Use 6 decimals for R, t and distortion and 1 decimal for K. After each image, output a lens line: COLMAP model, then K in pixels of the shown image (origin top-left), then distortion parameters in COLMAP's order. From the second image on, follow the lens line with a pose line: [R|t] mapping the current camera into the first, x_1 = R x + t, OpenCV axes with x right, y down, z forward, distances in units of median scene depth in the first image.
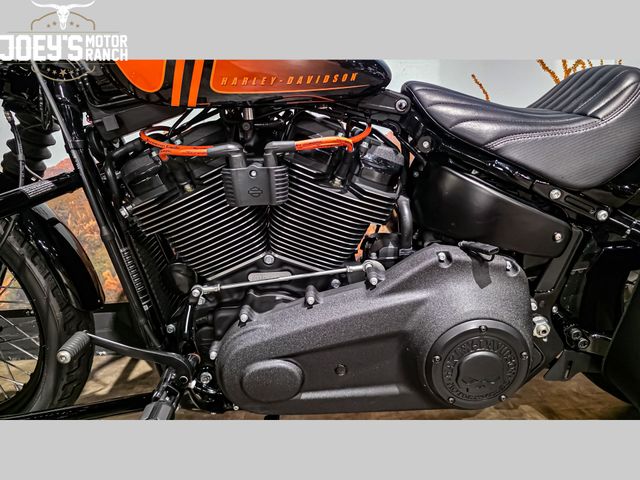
lens RADIAL K [[385.1, 0, 319.9], [0, 385.1, 222.9], [0, 0, 1]] dist [0.072487, -0.073840]
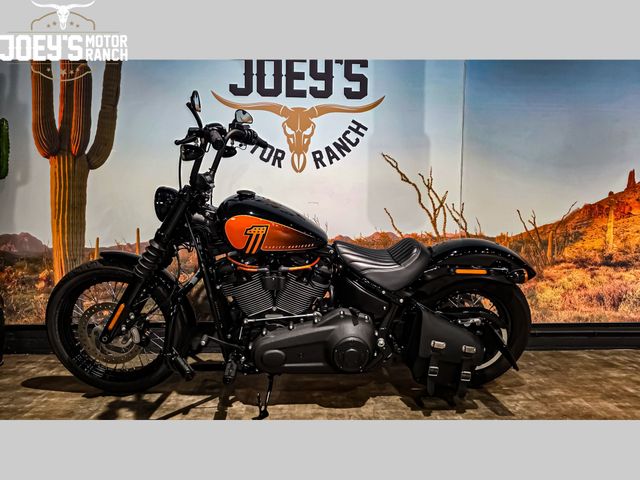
lens RADIAL K [[334.6, 0, 315.0], [0, 334.6, 240.8], [0, 0, 1]] dist [0.056601, -0.043136]
pose [[0.996822, 0.064912, 0.046167, -0.004654], [-0.062146, 0.996320, -0.059022, -0.242462], [-0.049828, 0.055966, 0.997189, -1.222853]]
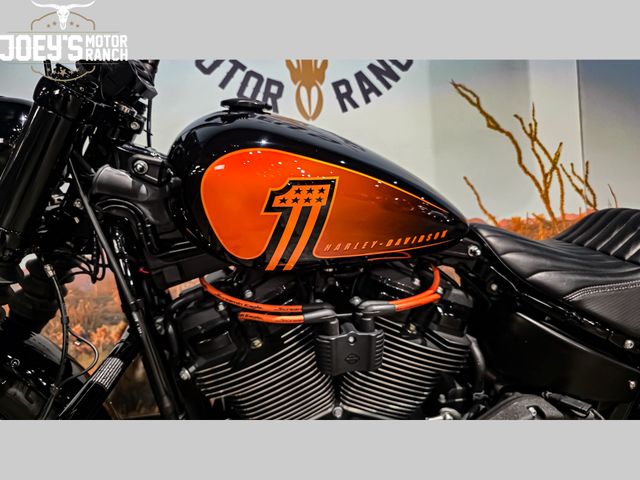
lens RADIAL K [[394.1, 0, 319.0], [0, 394.1, 243.9], [0, 0, 1]] dist [0.001890, 0.000462]
pose [[0.989135, -0.007740, 0.146809, -0.341599], [0.021159, 0.995711, -0.090067, -0.242075], [-0.145482, 0.092195, 0.985056, 0.051029]]
